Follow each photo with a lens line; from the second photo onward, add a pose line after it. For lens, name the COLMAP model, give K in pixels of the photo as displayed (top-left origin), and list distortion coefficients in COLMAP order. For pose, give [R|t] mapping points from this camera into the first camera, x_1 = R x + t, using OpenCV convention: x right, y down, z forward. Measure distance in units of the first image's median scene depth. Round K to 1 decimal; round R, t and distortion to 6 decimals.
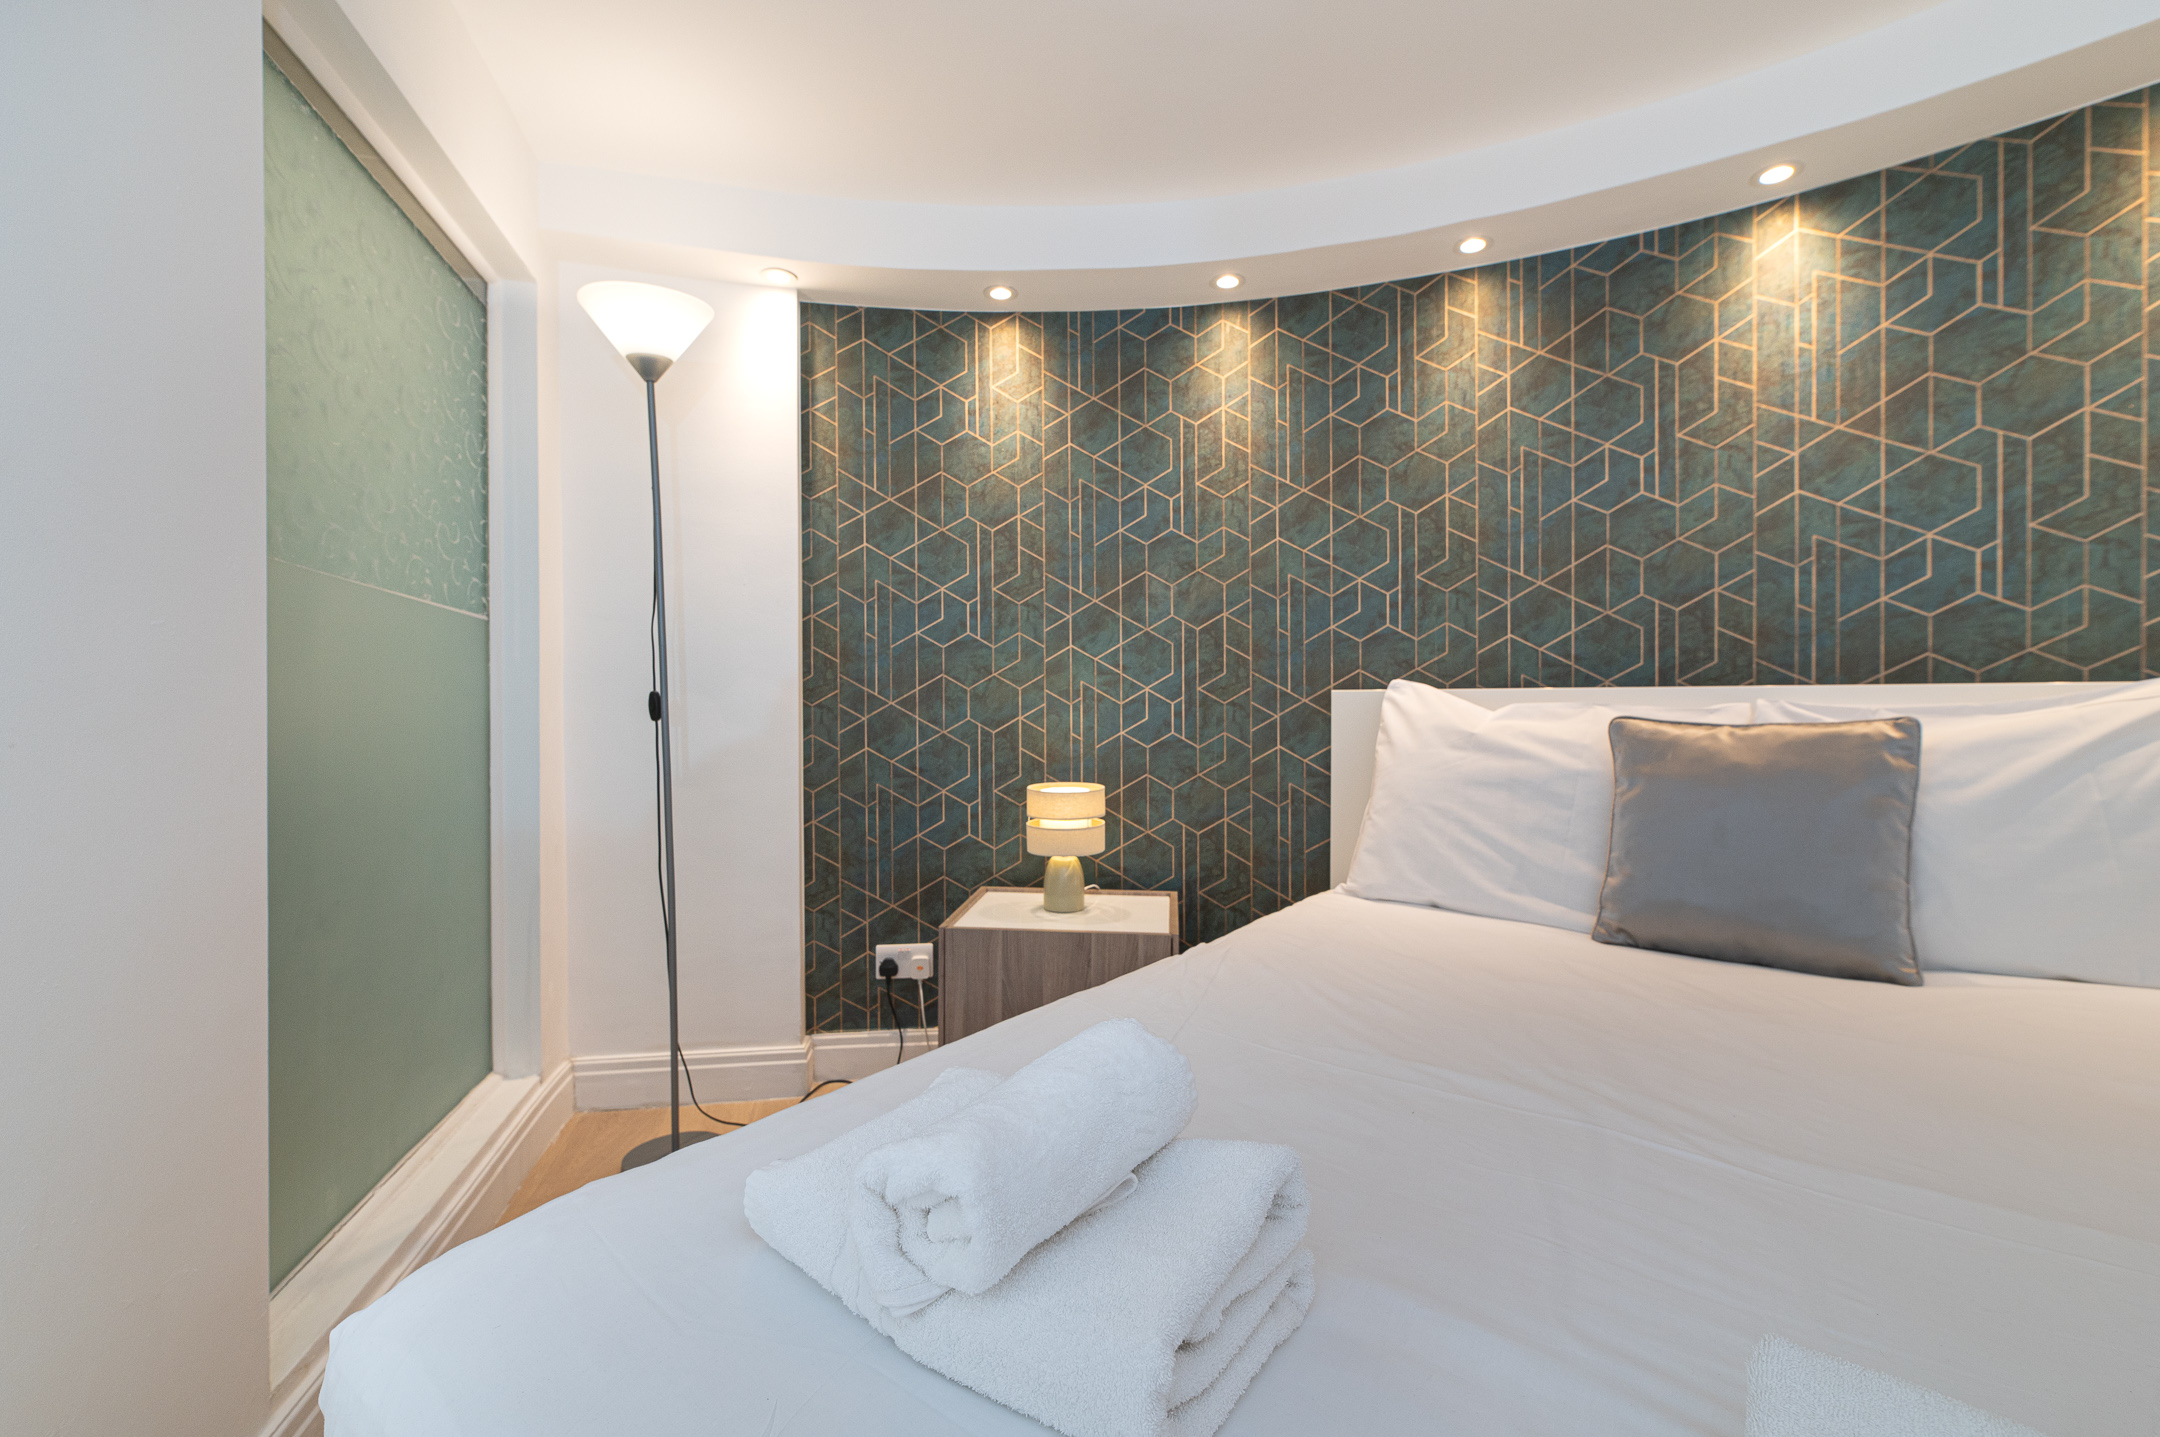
lens RADIAL K [[938.4, 0, 1066.8], [0, 938.4, 721.8], [0, 0, 1]] dist [0.003891, -0.000200]
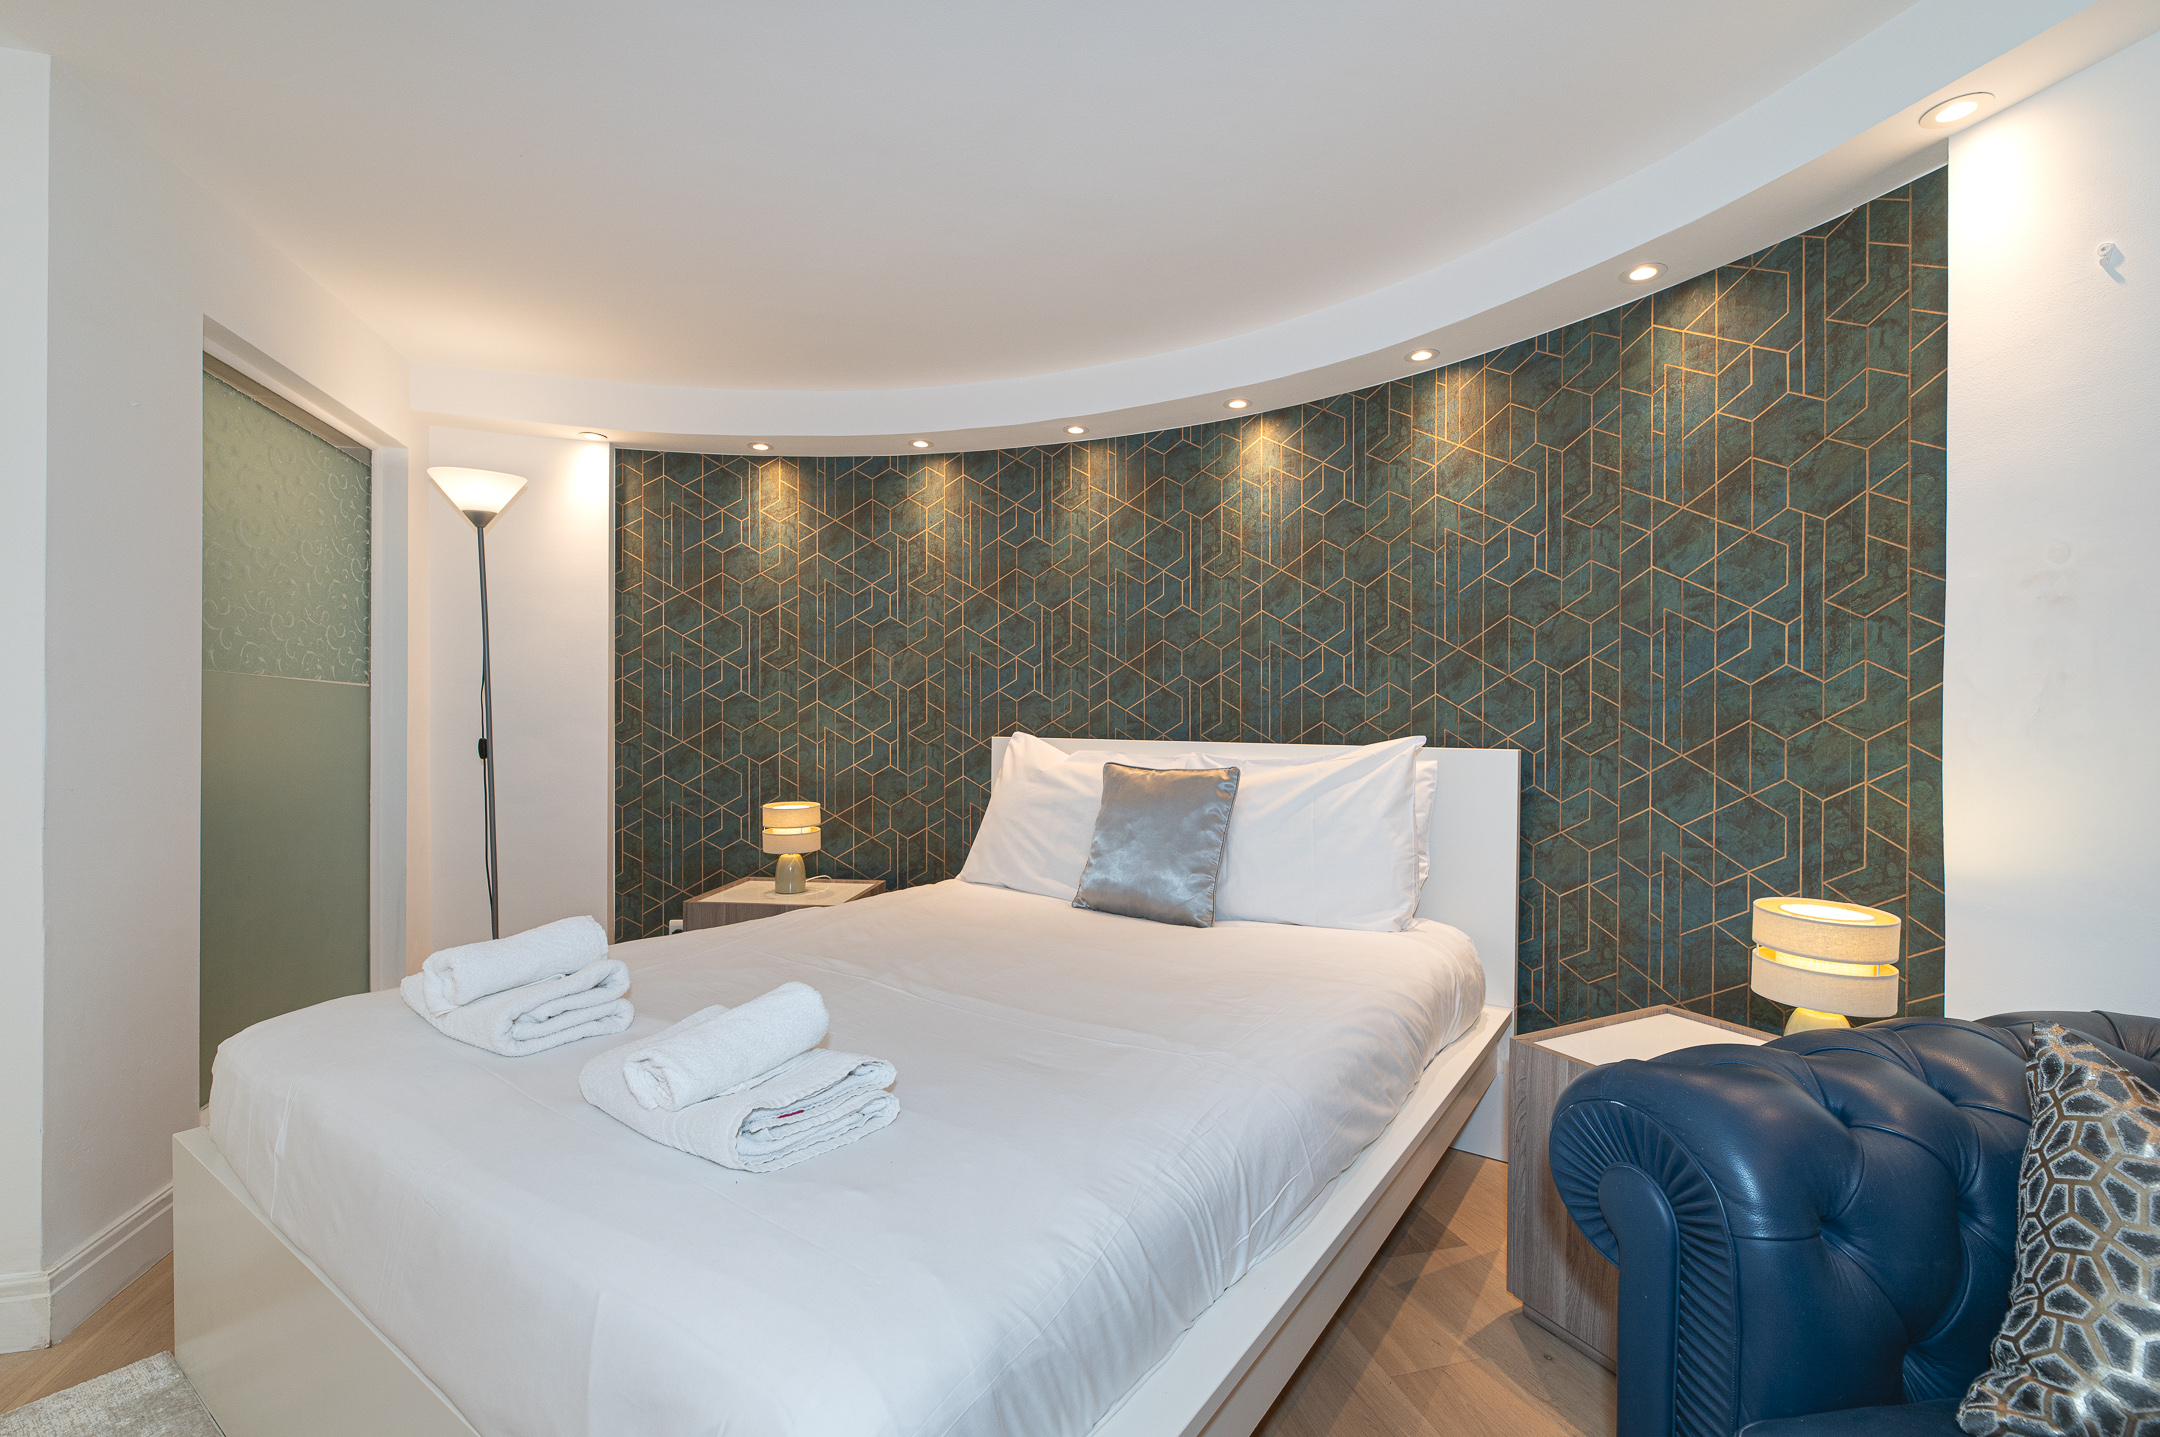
lens RADIAL K [[936.8, 0, 1077.6], [0, 936.8, 729.4], [0, 0, 1]] dist [0.001076, -0.000635]
pose [[0.999474, 0.007518, 0.031555, 0.352000], [-0.007417, 0.999967, -0.003287, -0.039191], [-0.031579, 0.003052, 0.999497, -0.387481]]
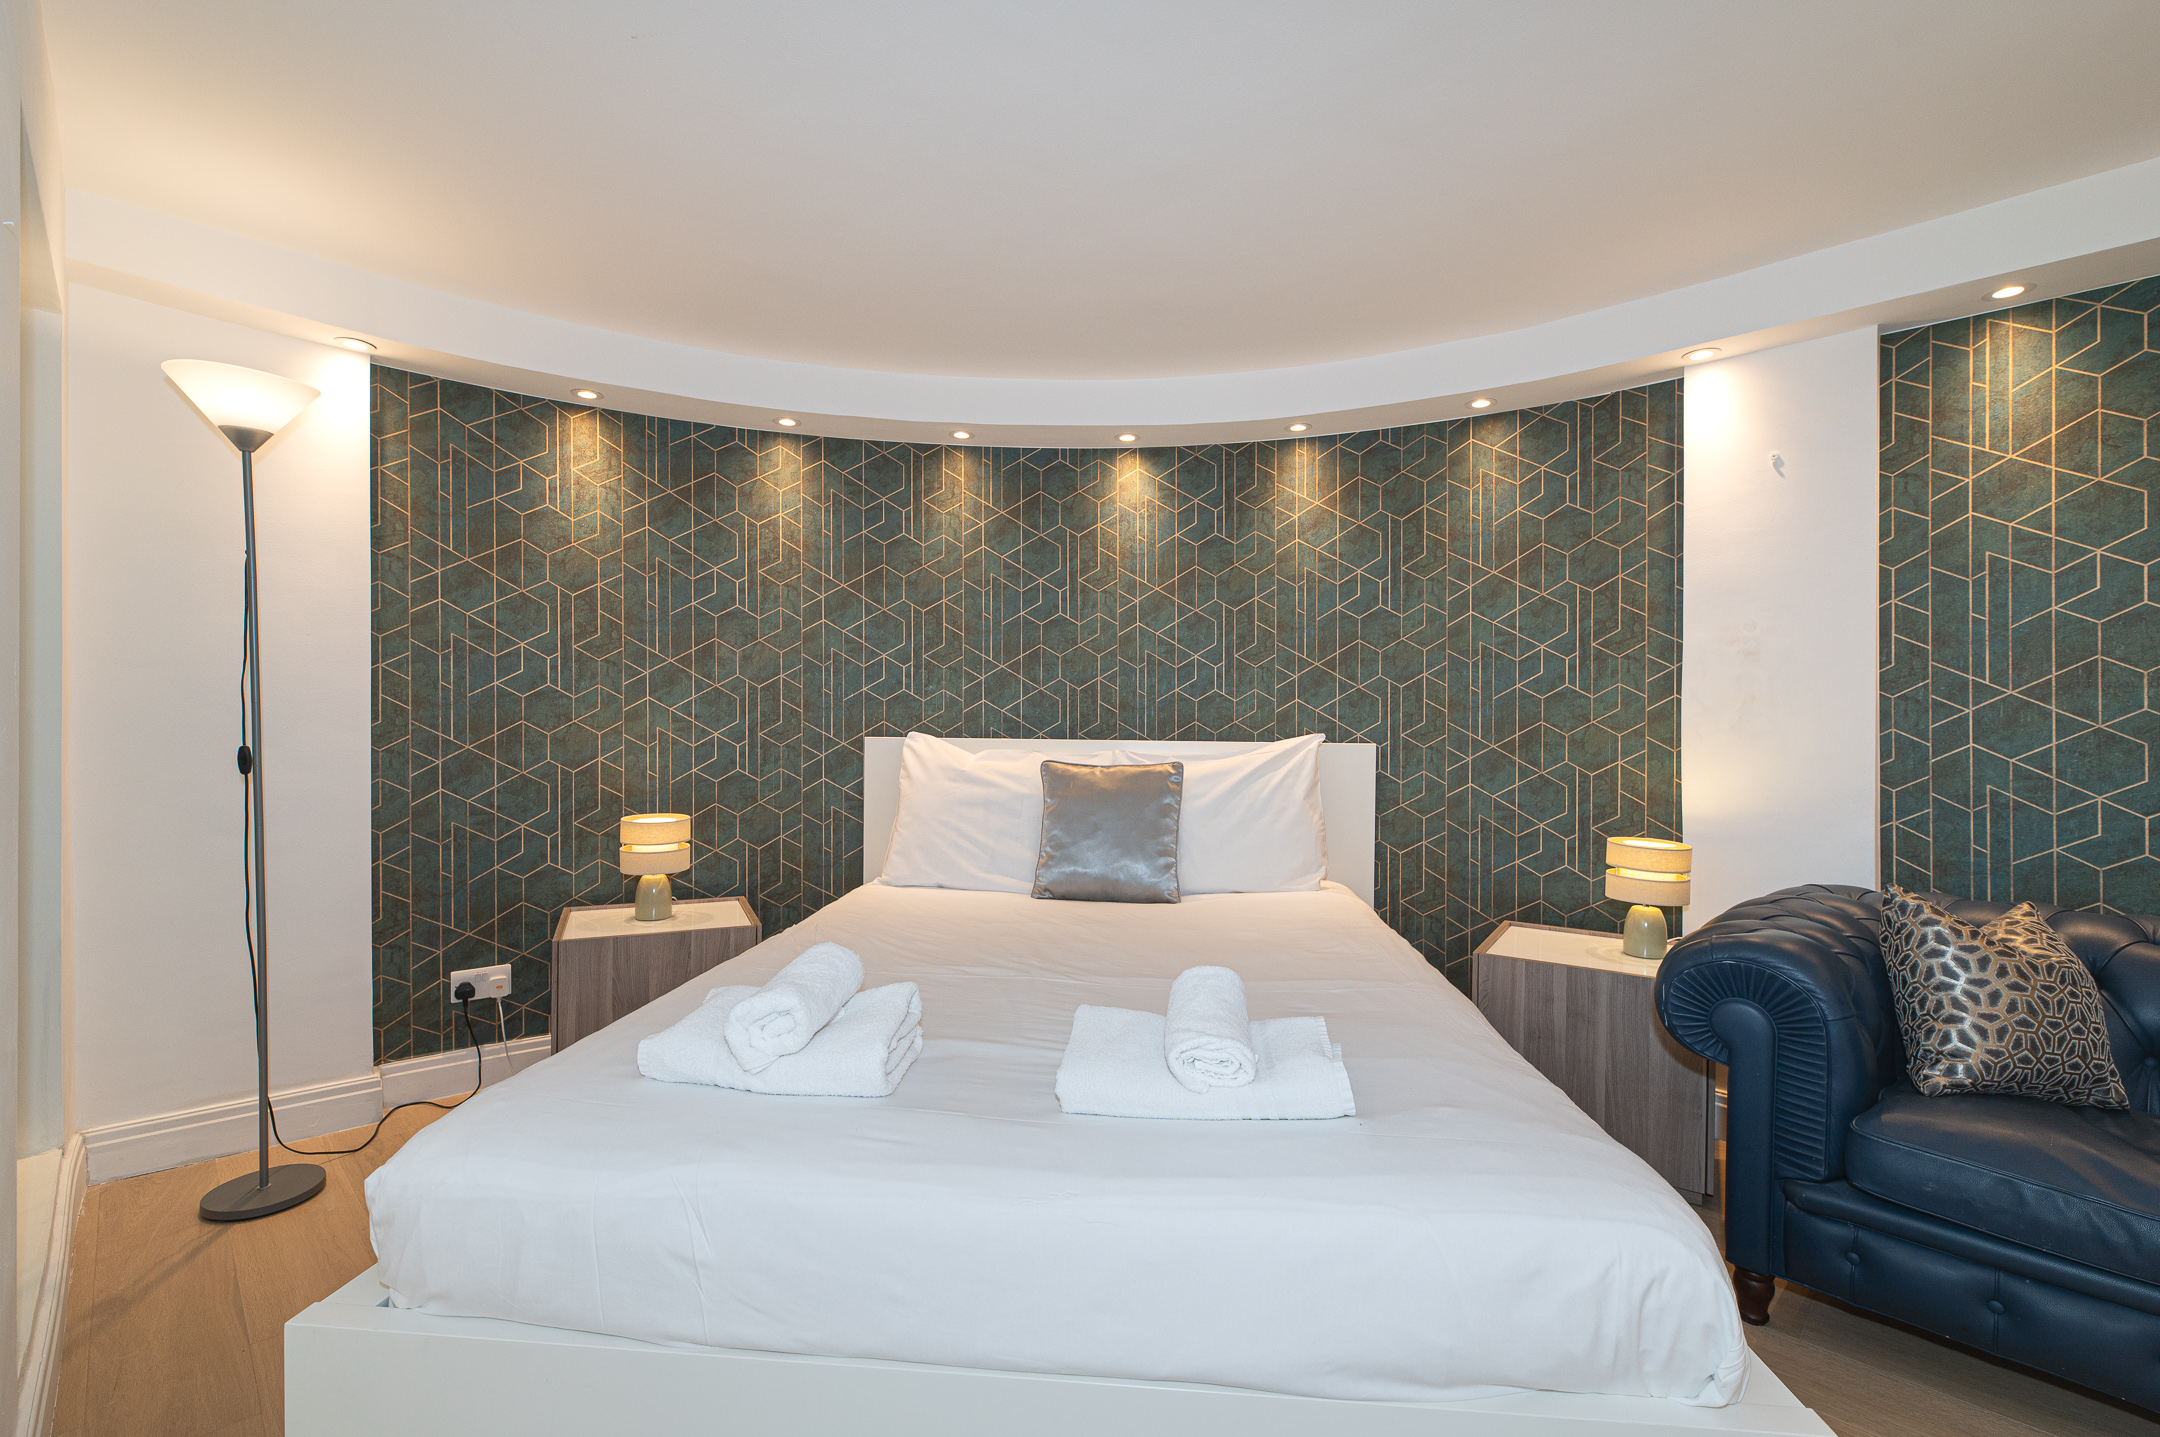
lens RADIAL K [[936.8, 0, 1077.6], [0, 936.8, 729.4], [0, 0, 1]] dist [0.001076, -0.000635]
pose [[0.849848, 0.002560, 0.527022, -0.163426], [-0.002069, 0.999997, -0.001522, -0.041351], [-0.527024, 0.000203, 0.849850, -0.300821]]
